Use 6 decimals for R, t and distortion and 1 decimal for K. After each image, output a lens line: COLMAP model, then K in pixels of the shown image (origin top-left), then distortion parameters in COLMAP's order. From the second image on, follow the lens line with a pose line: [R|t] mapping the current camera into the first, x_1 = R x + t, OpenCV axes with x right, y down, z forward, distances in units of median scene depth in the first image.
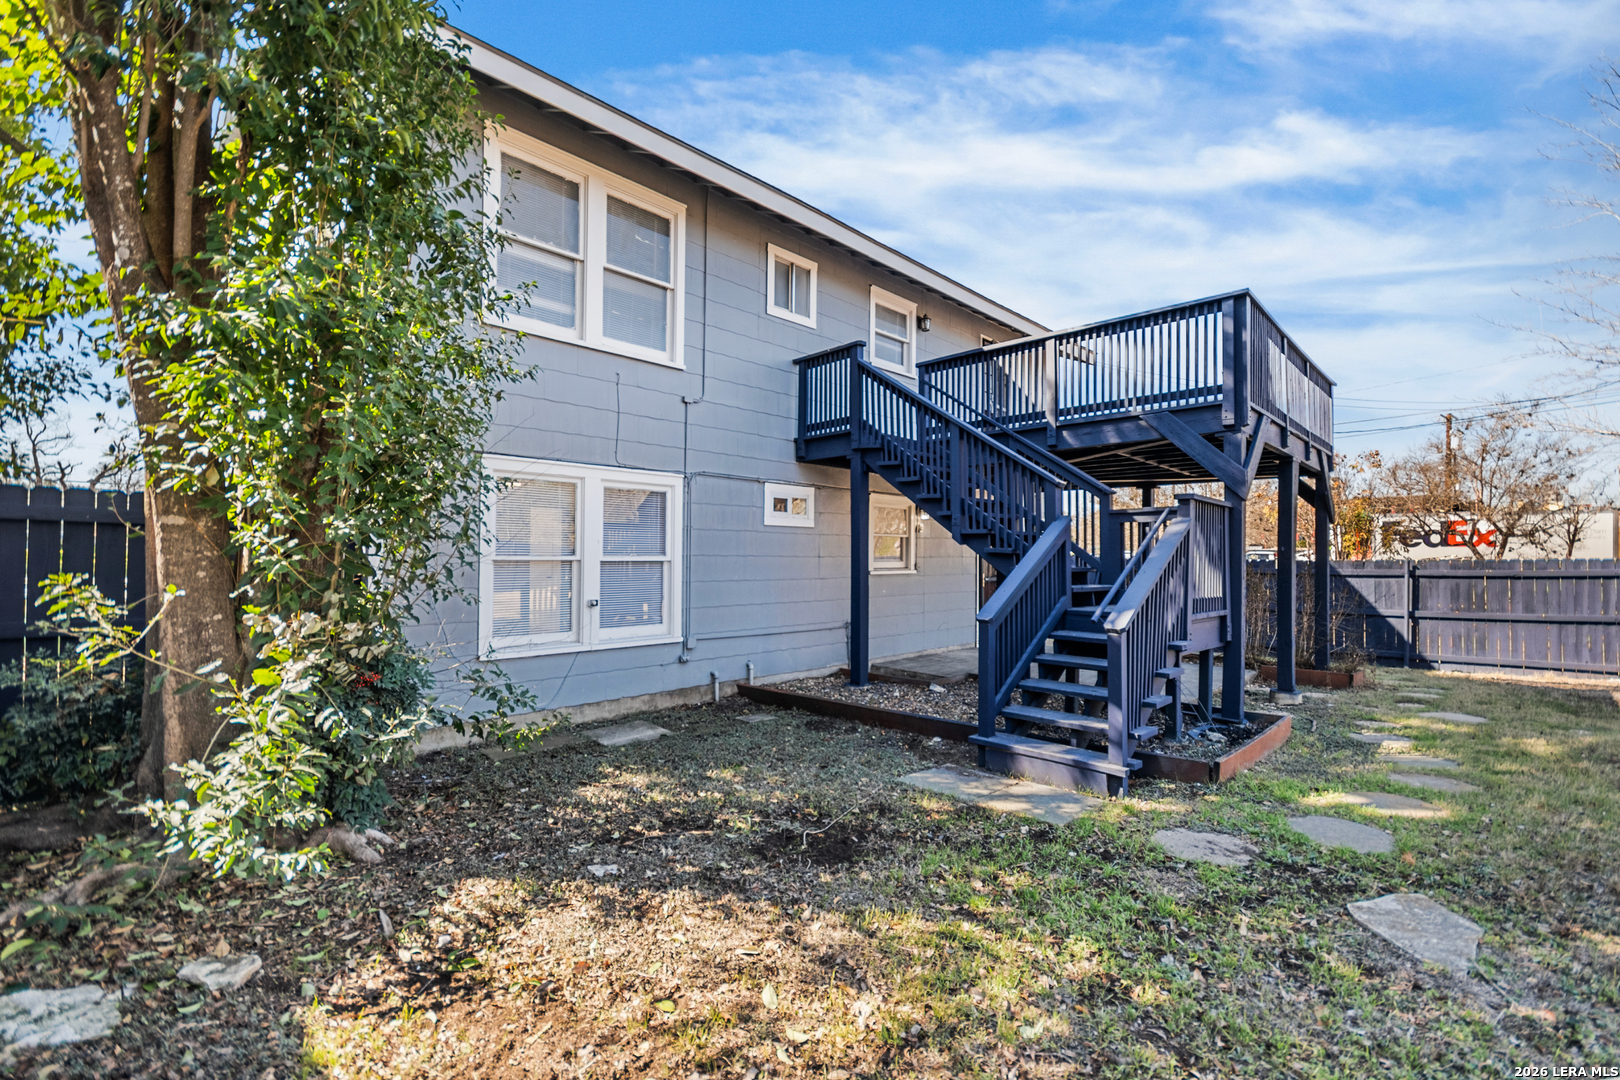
lens RADIAL K [[697.4, 0, 803.7], [0, 697.4, 542.9], [0, 0, 1]] dist [0.000659, 0.000599]
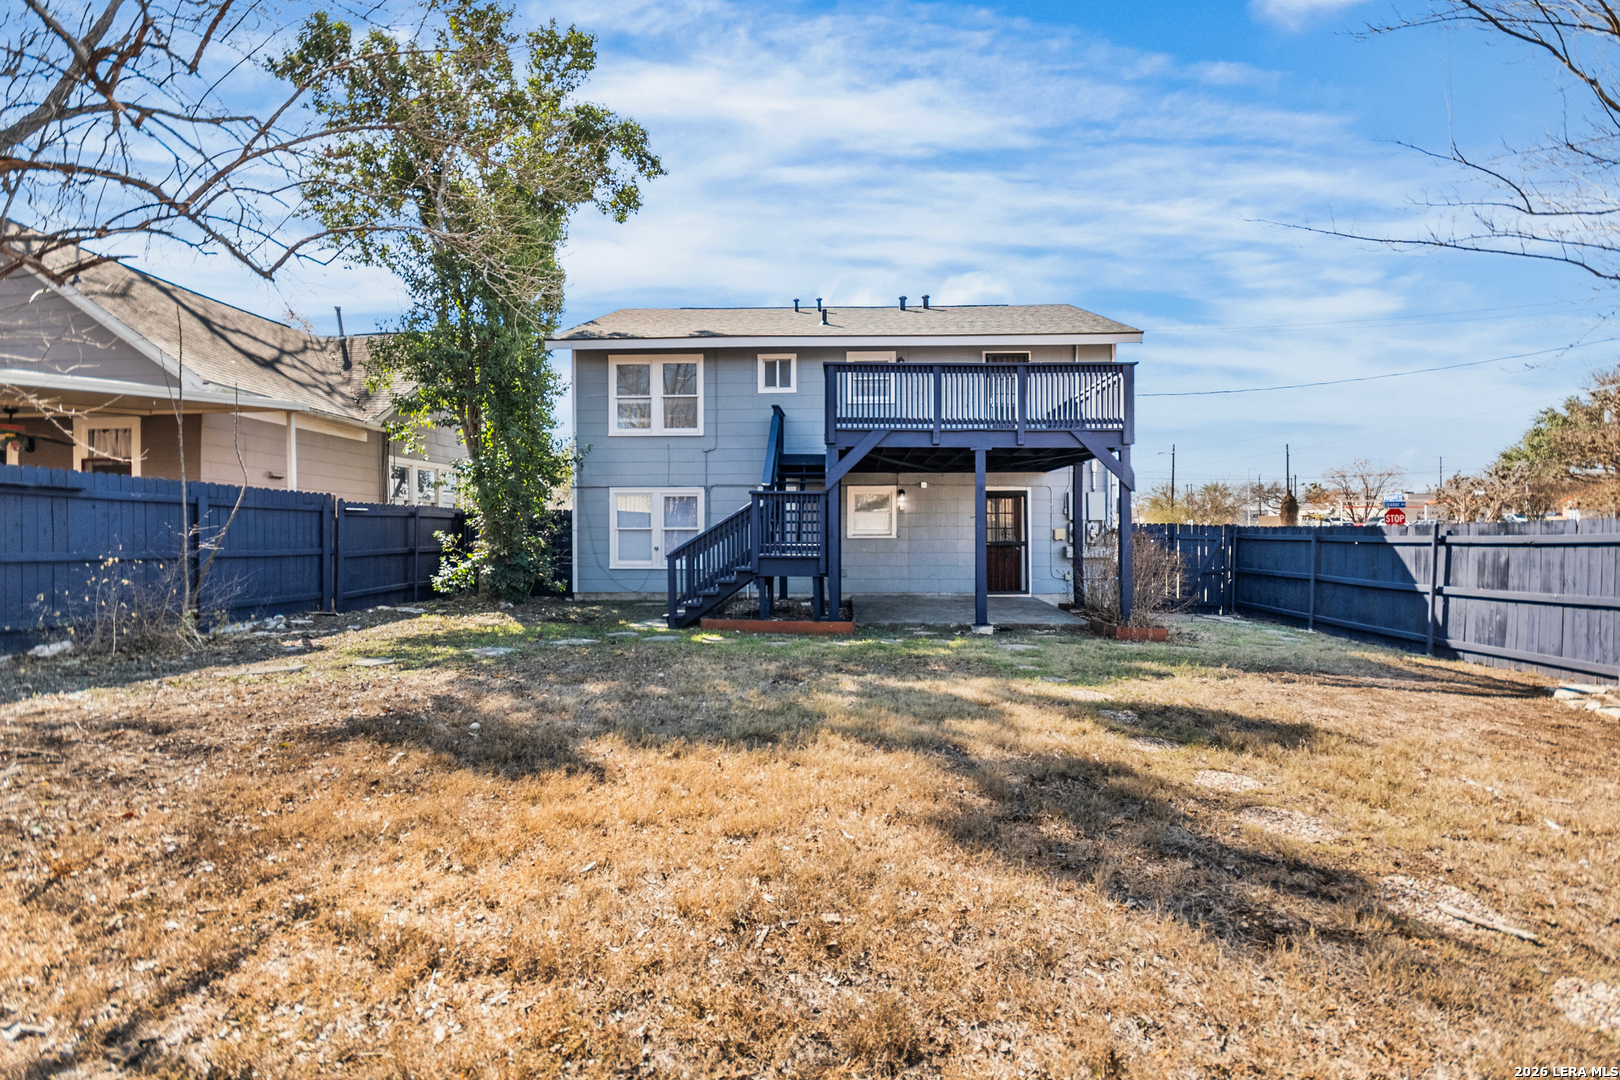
lens RADIAL K [[697.4, 0, 836.9], [0, 697.4, 529.1], [0, 0, 1]] dist [0.000659, 0.000599]
pose [[0.667520, -0.010147, -0.744522, 1.433320], [0.019141, 0.999811, 0.003535, 0.021764], [0.744346, -0.016611, 0.667588, -0.067546]]
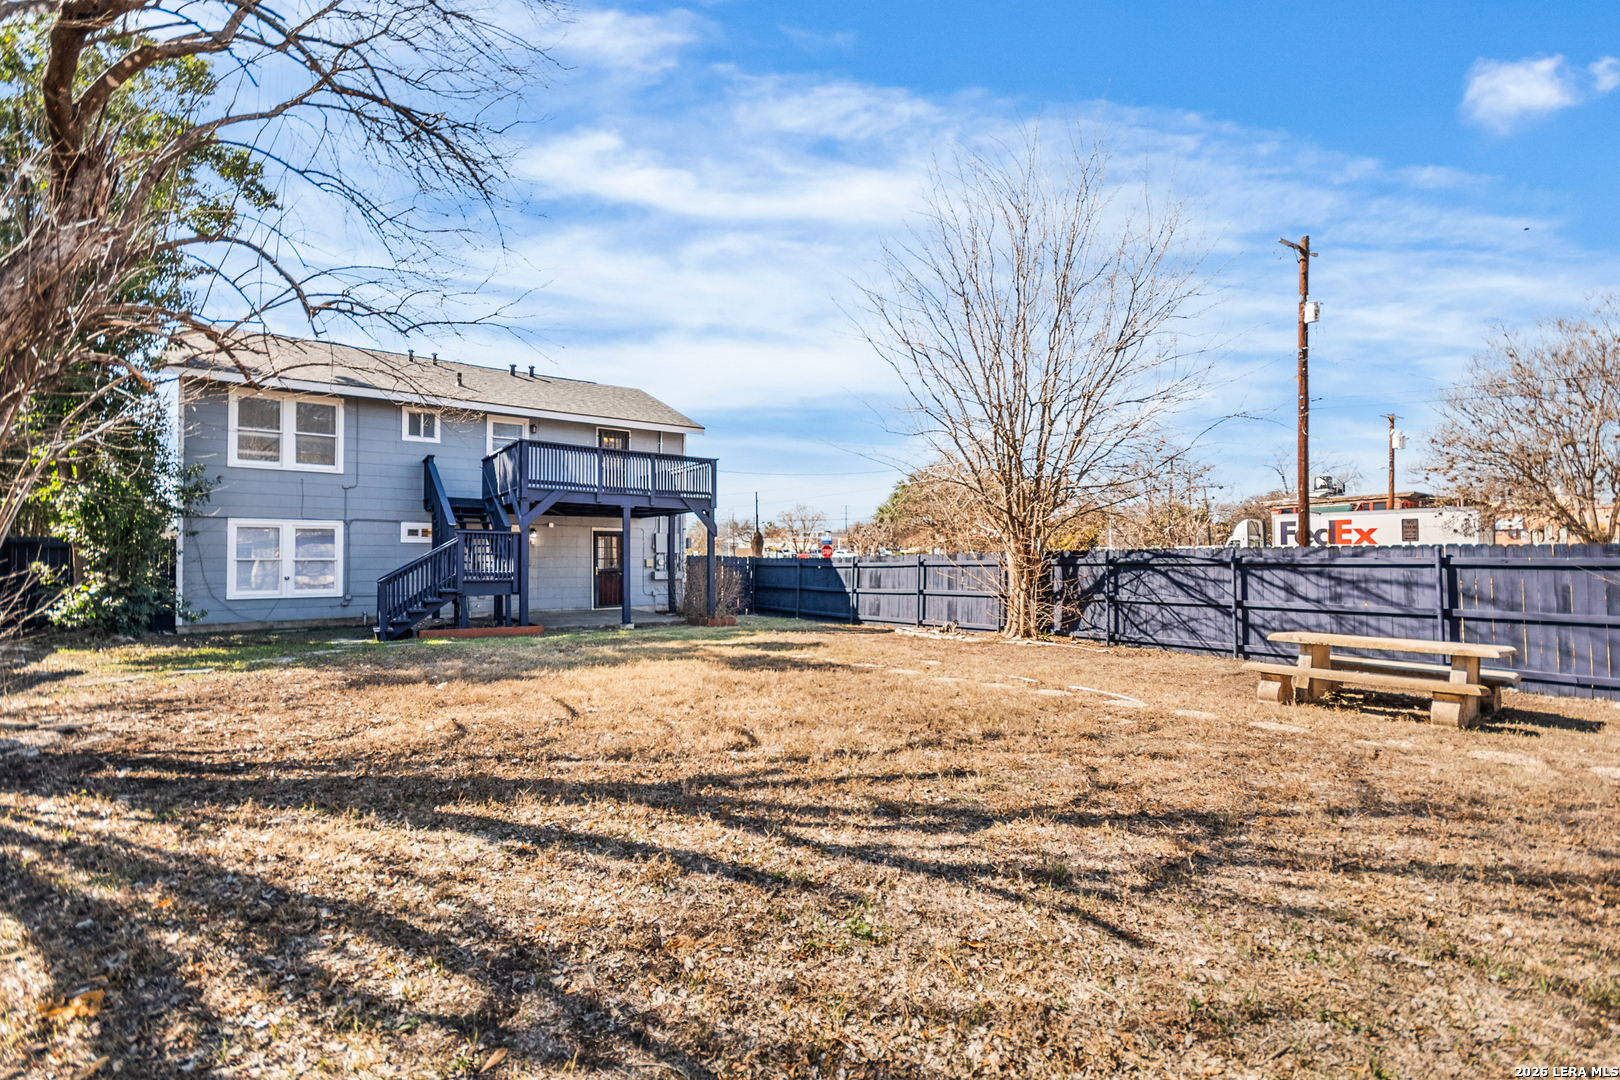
lens RADIAL K [[697.4, 0, 818.2], [0, 697.4, 553.1], [0, 0, 1]] dist [0.000659, 0.000599]
pose [[0.986183, -0.011092, -0.165287, 1.498444], [0.012375, 0.999901, 0.006737, 0.006539], [0.165196, -0.008689, 0.986222, -0.834957]]
